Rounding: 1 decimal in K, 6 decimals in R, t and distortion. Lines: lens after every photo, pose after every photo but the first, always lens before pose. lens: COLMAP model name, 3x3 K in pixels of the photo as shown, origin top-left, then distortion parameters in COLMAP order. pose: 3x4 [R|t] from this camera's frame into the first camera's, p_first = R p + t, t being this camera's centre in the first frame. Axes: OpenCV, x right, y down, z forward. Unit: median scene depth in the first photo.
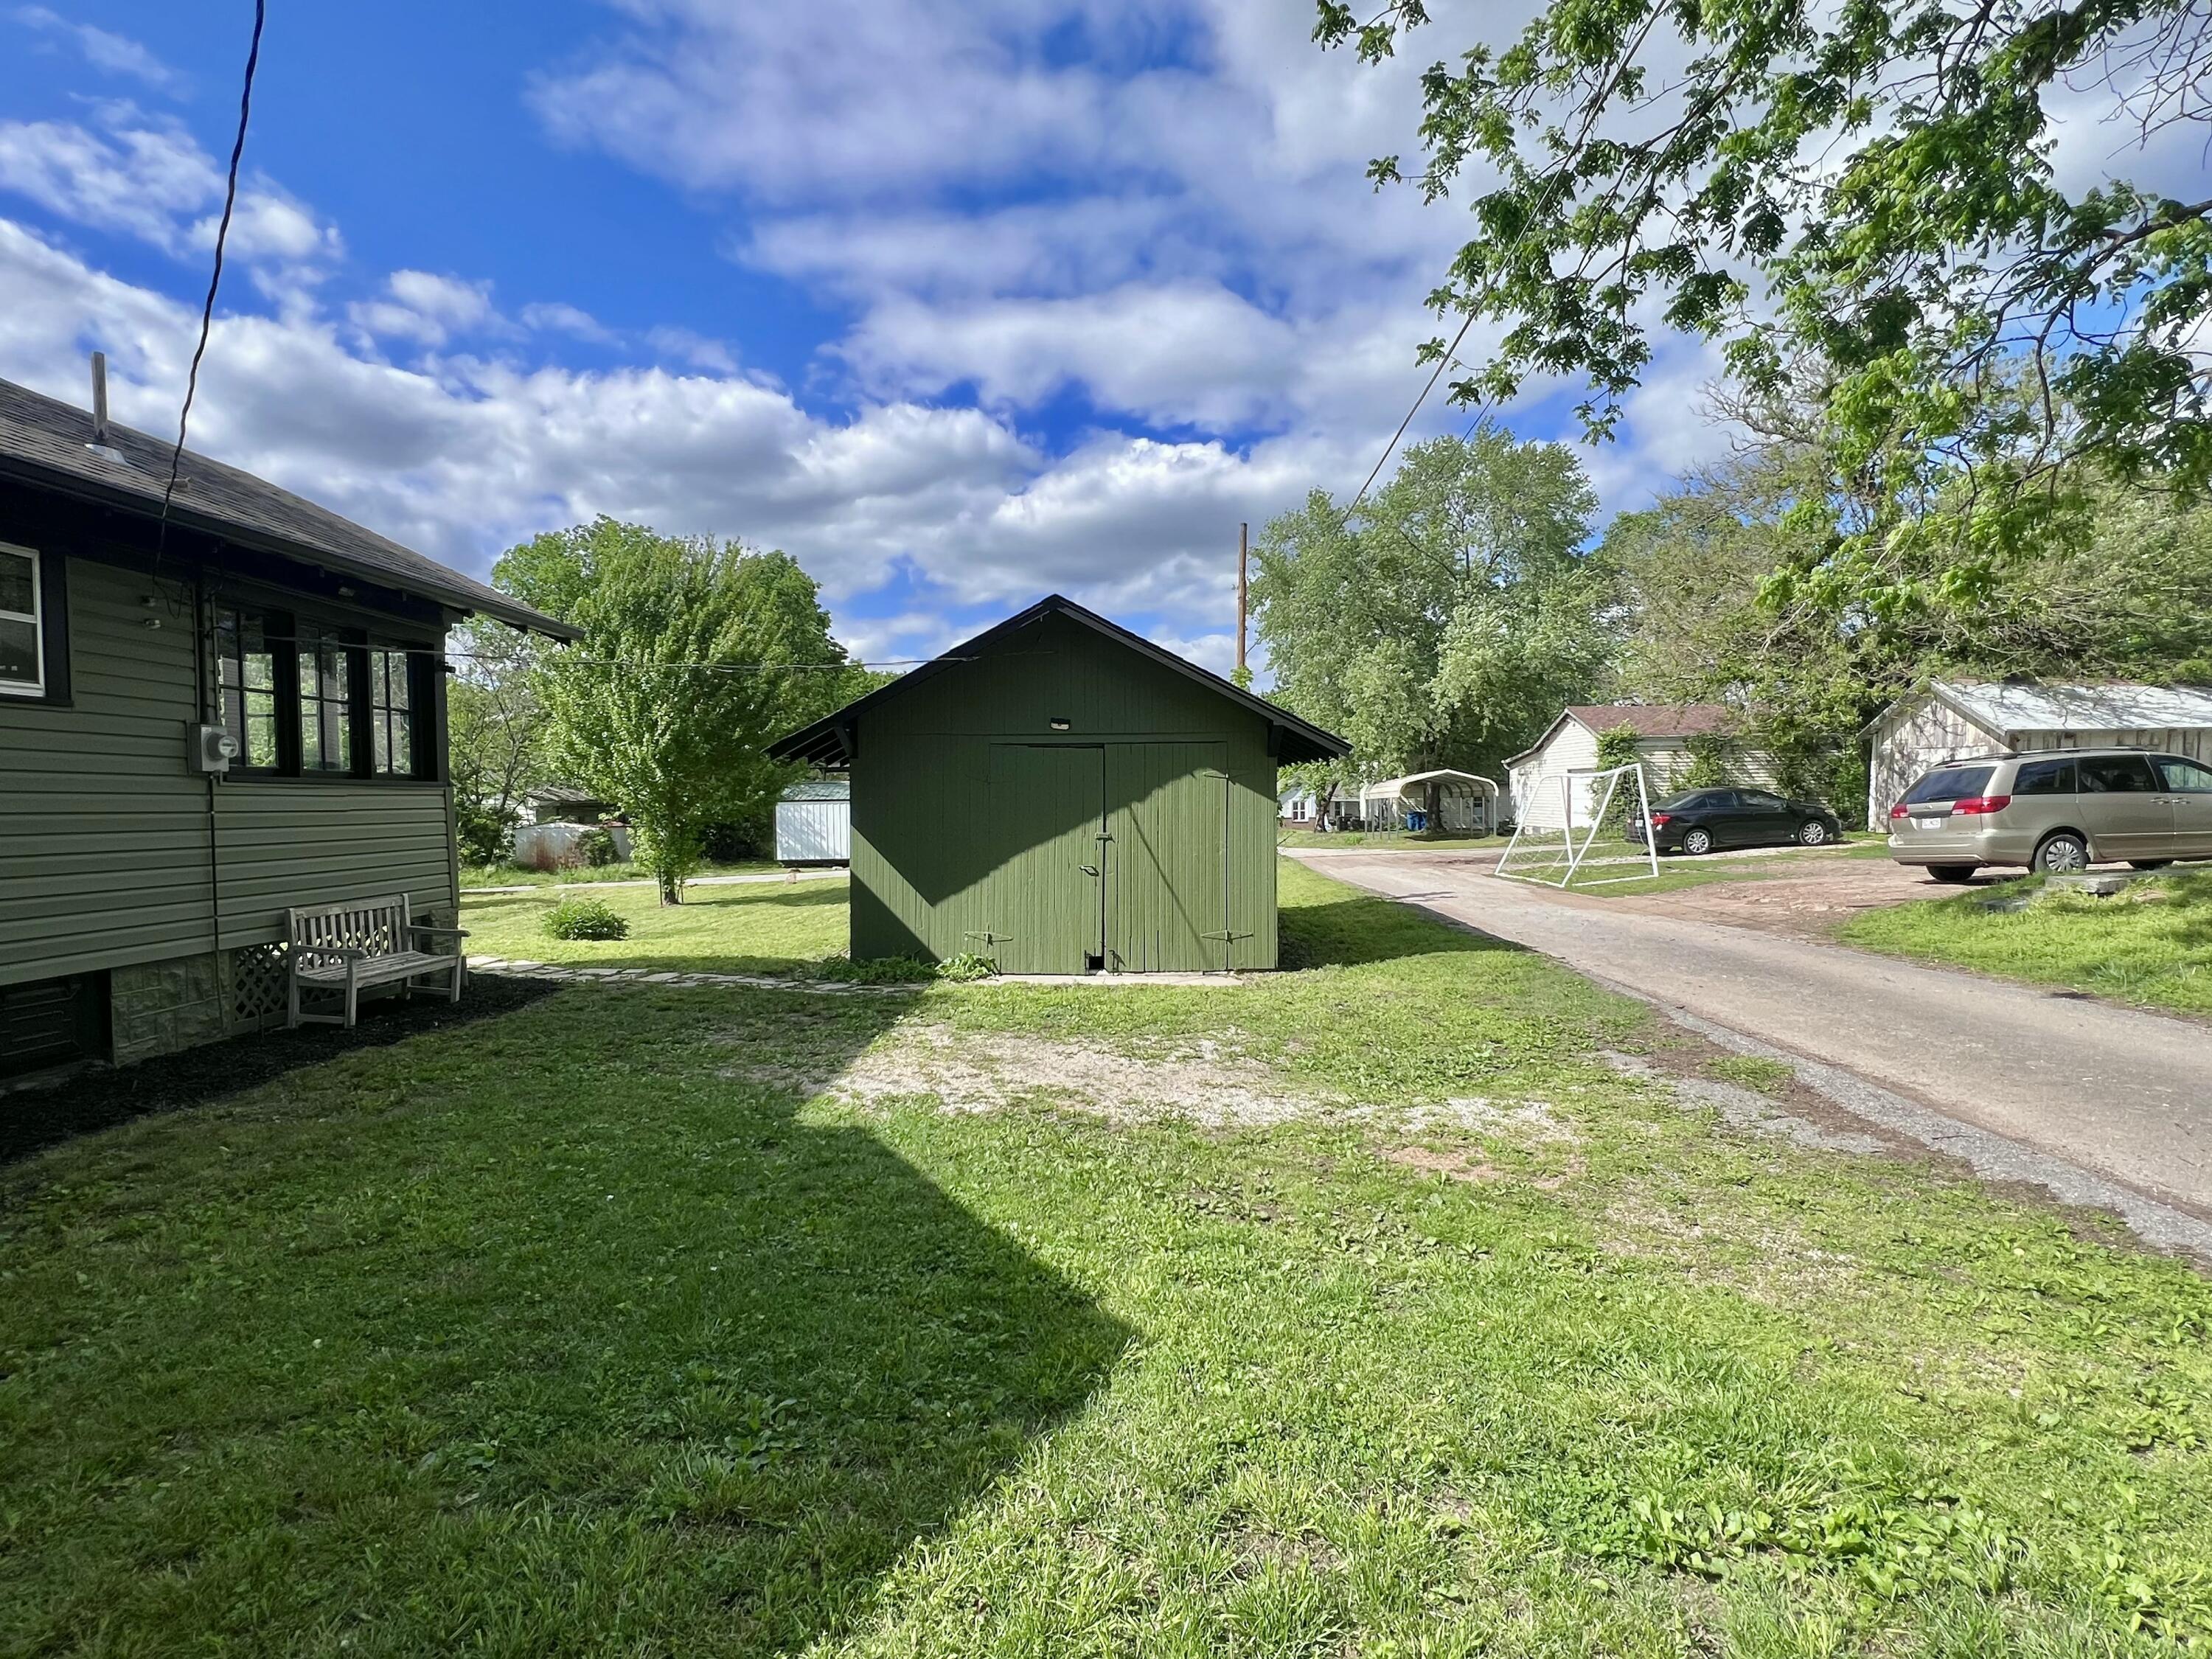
lens RADIAL K [[1106.8, 0, 1109.8], [0, 1106.8, 834.7], [0, 0, 1]] dist [0.000369, -0.000201]
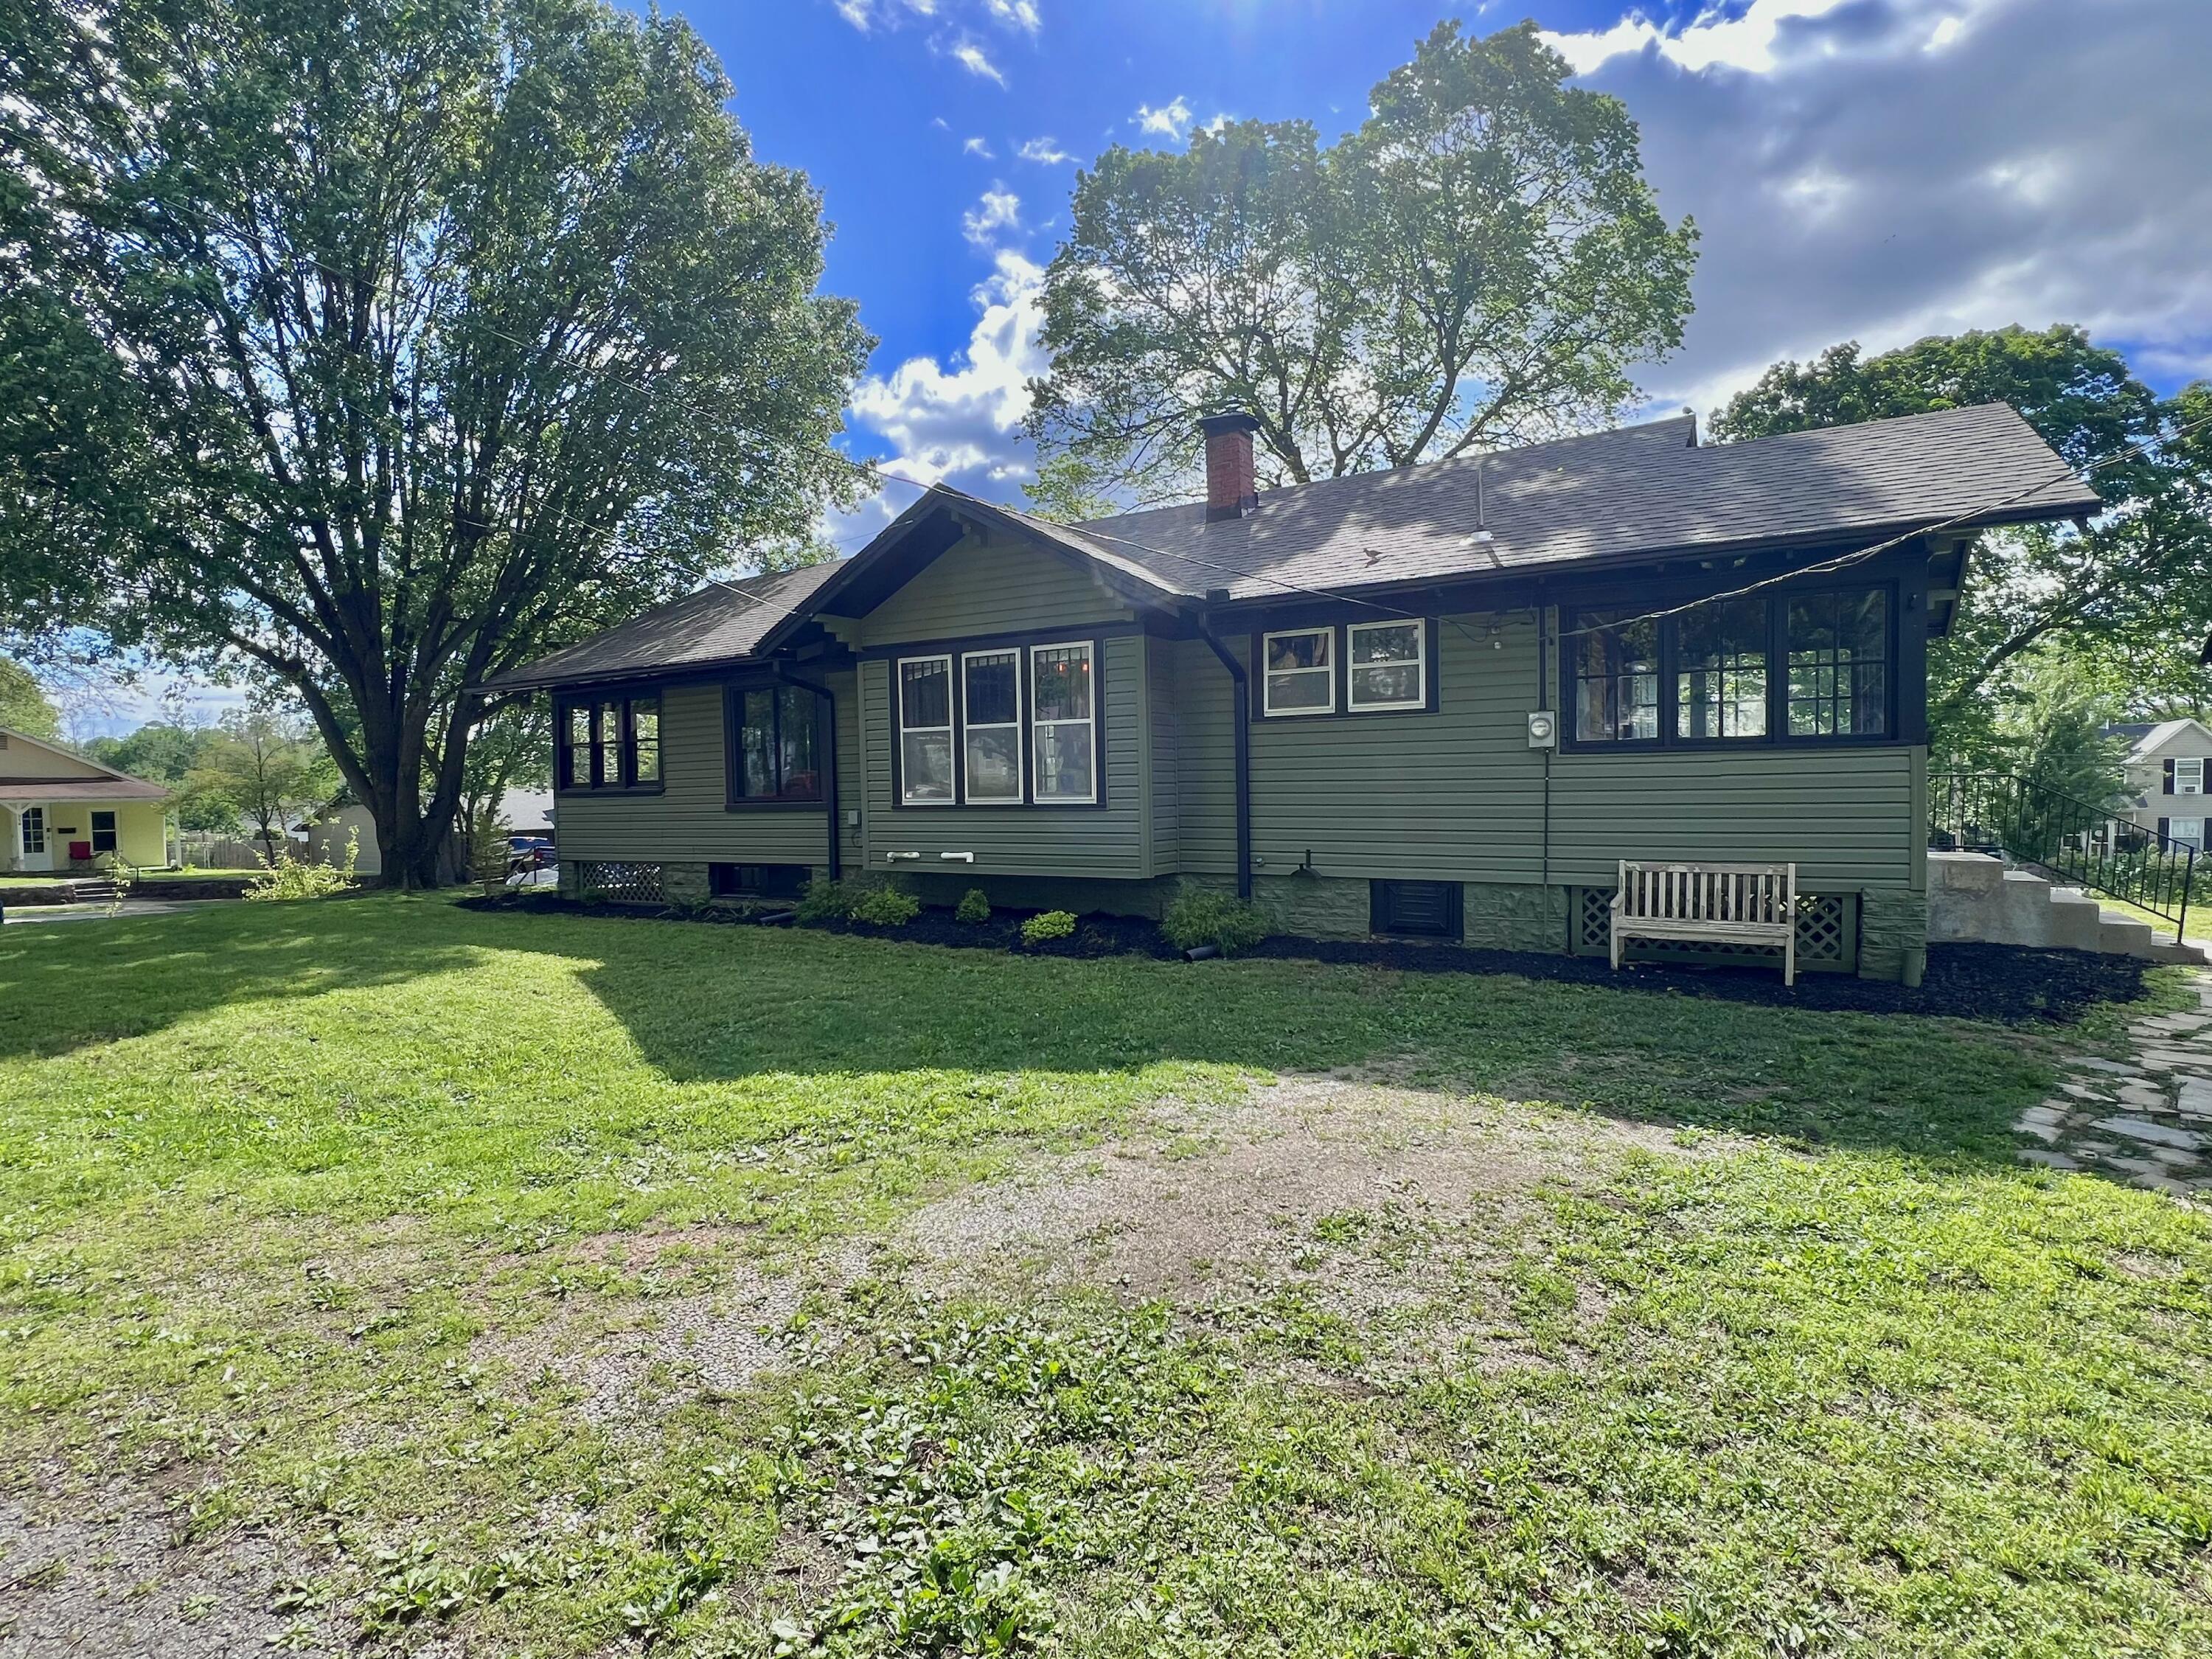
lens RADIAL K [[1106.8, 0, 1109.8], [0, 1106.8, 834.7], [0, 0, 1]] dist [0.000369, -0.000201]
pose [[-0.508761, 0.050326, -0.859435, 0.467317], [-0.009329, 0.997909, 0.063958, -0.026332], [0.860857, 0.040557, -0.507228, 0.982769]]
